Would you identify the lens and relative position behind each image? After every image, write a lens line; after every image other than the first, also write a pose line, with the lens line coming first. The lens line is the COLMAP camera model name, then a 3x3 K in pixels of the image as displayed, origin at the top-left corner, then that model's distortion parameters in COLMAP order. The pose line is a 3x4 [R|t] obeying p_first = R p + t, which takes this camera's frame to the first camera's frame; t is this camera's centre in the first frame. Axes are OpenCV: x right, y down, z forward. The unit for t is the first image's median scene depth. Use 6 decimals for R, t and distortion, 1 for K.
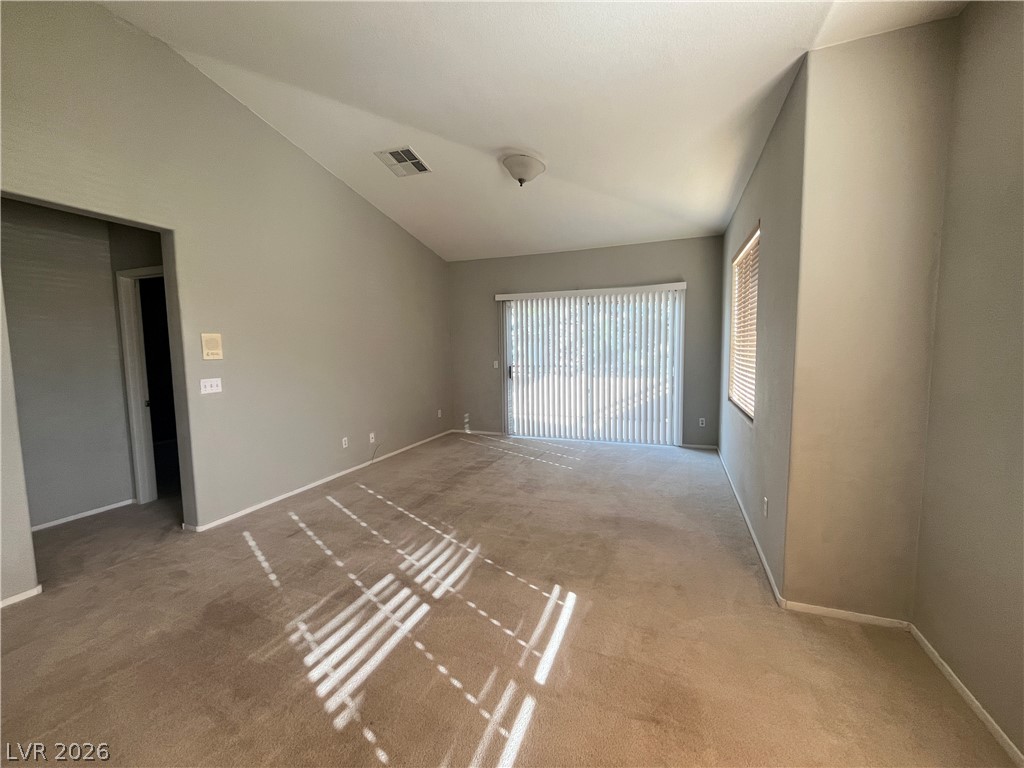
lens RADIAL K [[420.4, 0, 511.3], [0, 420.4, 385.4], [0, 0, 1]] dist [-0.003532, -0.000241]
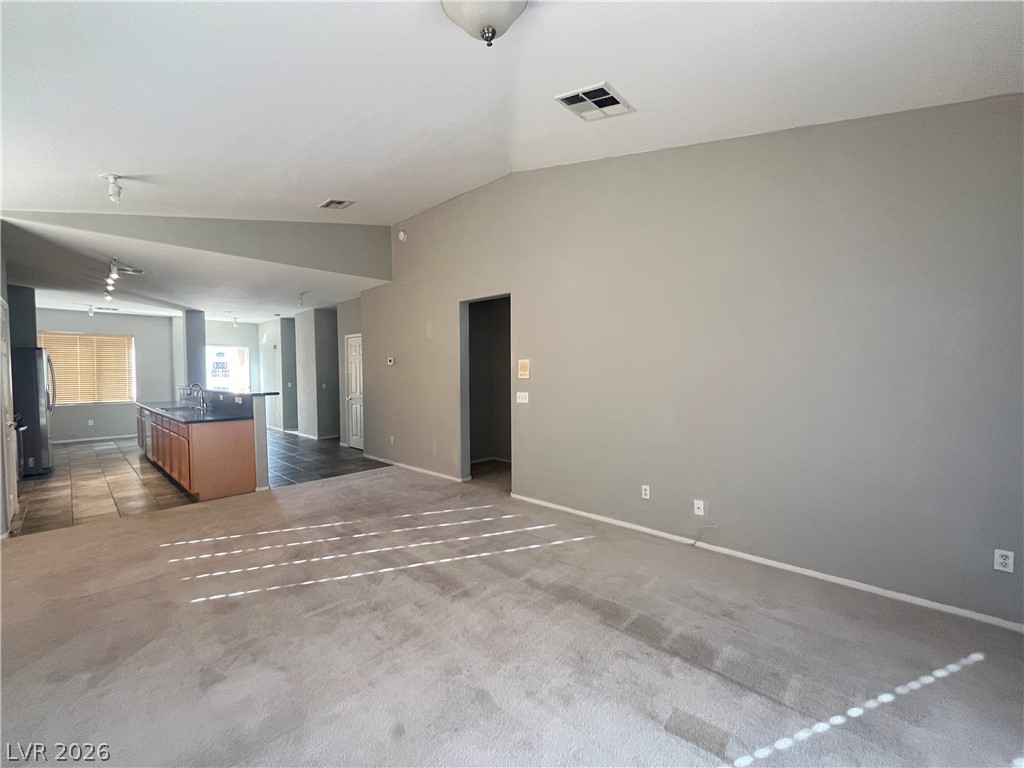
lens RADIAL K [[420.4, 0, 511.0], [0, 420.4, 387.5], [0, 0, 1]] dist [-0.003532, -0.000241]
pose [[-0.374512, 0.056482, -0.925500, 0.464352], [-0.065775, 0.994010, 0.087280, -0.122201], [0.924886, 0.093562, -0.368554, 1.200024]]
